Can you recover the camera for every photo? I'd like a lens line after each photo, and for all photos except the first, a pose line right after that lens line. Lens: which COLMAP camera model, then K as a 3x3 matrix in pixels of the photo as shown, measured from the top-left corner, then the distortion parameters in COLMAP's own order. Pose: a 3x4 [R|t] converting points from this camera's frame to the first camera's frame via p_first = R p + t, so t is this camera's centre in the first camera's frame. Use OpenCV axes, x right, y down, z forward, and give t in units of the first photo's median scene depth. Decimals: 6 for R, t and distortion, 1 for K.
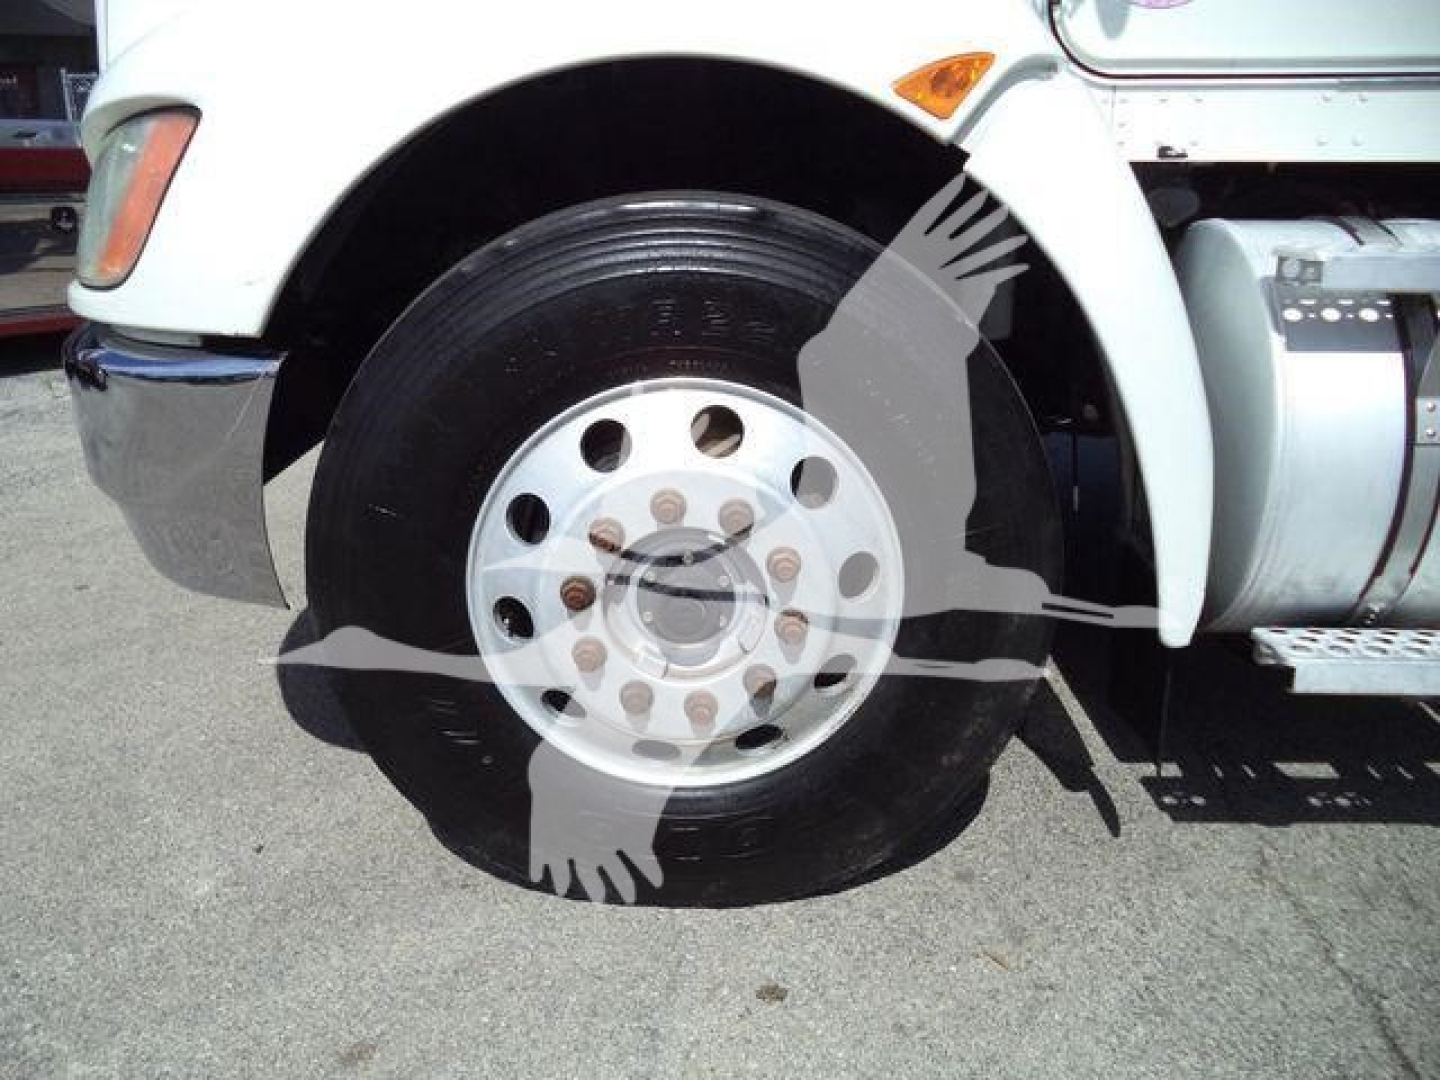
lens RADIAL K [[1273.2, 0, 720.0], [0, 1273.2, 540.0], [0, 0, 1]] dist [0.008139, 0.003438]
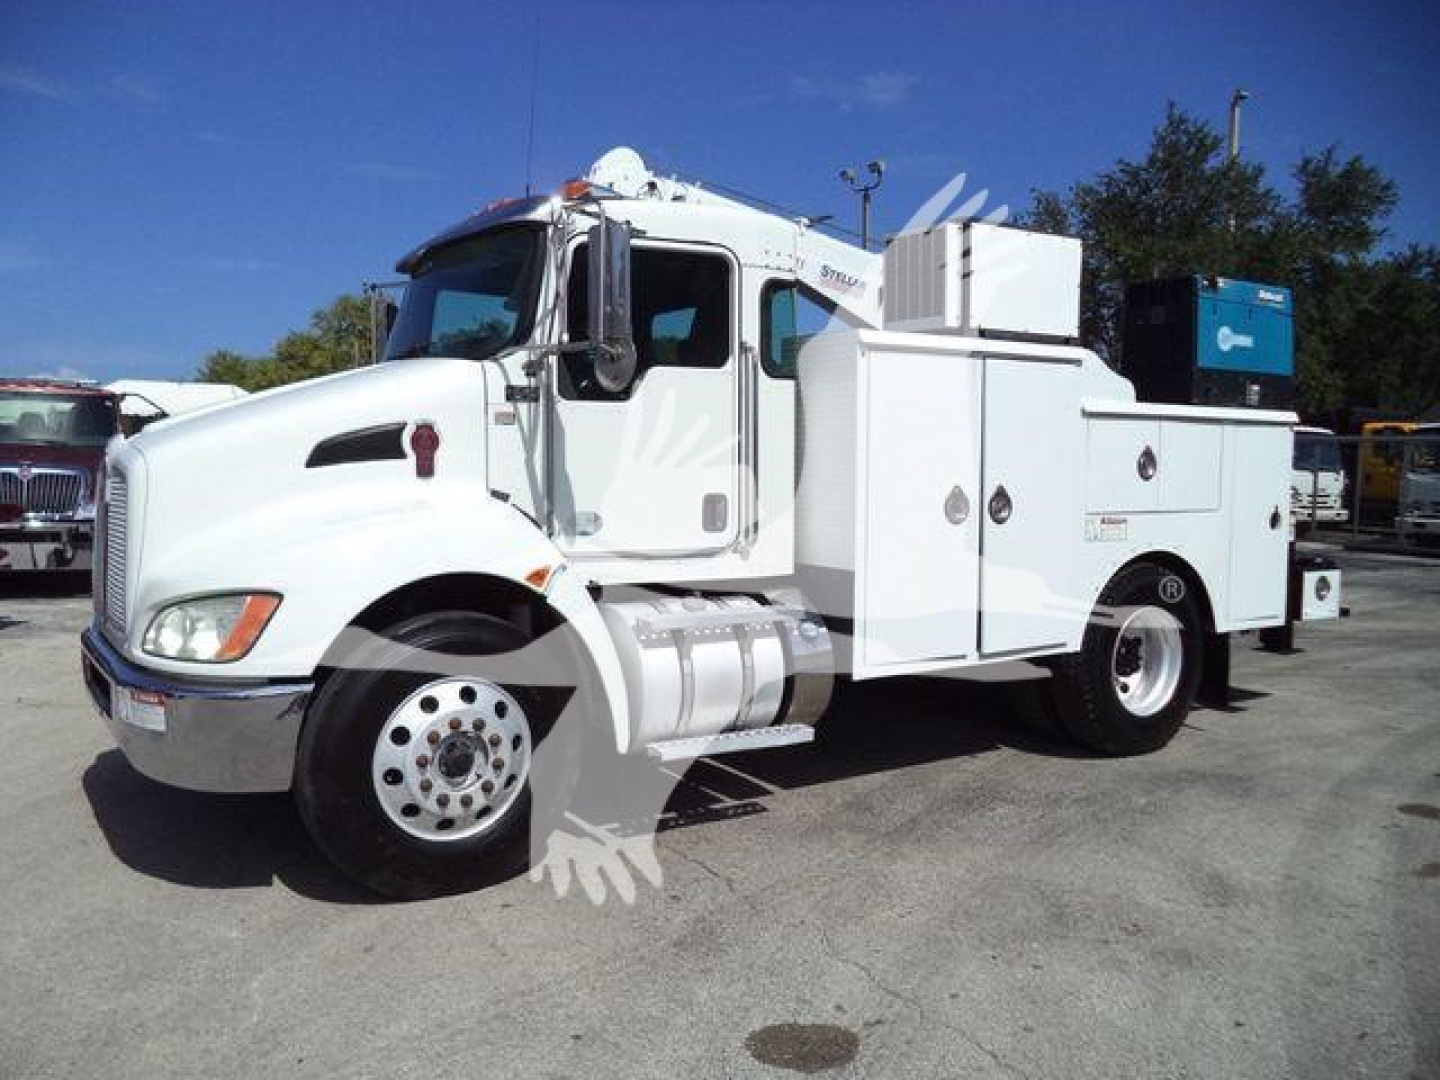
lens RADIAL K [[1176.0, 0, 720.0], [0, 1176.0, 540.0], [0, 0, 1]] dist [-0.014994, -0.010061]
pose [[0.849688, -0.039459, 0.525807, -0.831760], [0.167194, 0.965900, -0.197695, 0.179200], [-0.500076, 0.255891, 0.827311, -1.425527]]
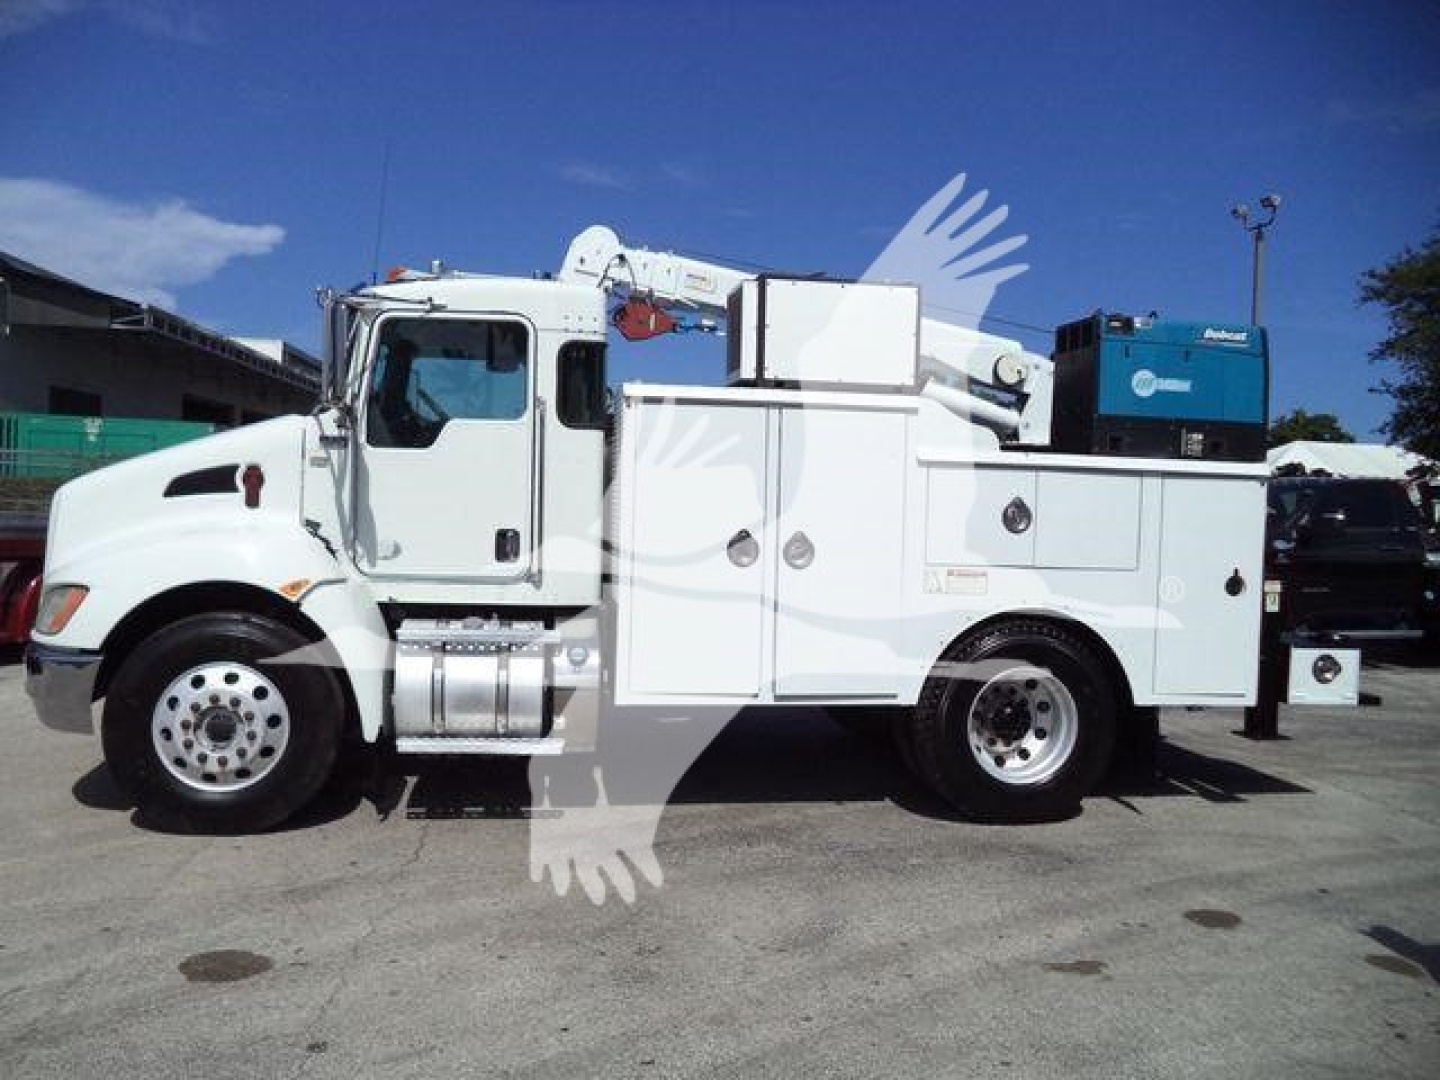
lens RADIAL K [[1176.0, 0, 720.0], [0, 1176.0, 540.0], [0, 0, 1]] dist [-0.014994, -0.010061]
pose [[0.990635, 0.016661, 0.135518, 0.858451], [0.022580, 0.958870, -0.282945, 0.477705], [-0.134658, 0.283355, 0.949514, -2.279133]]
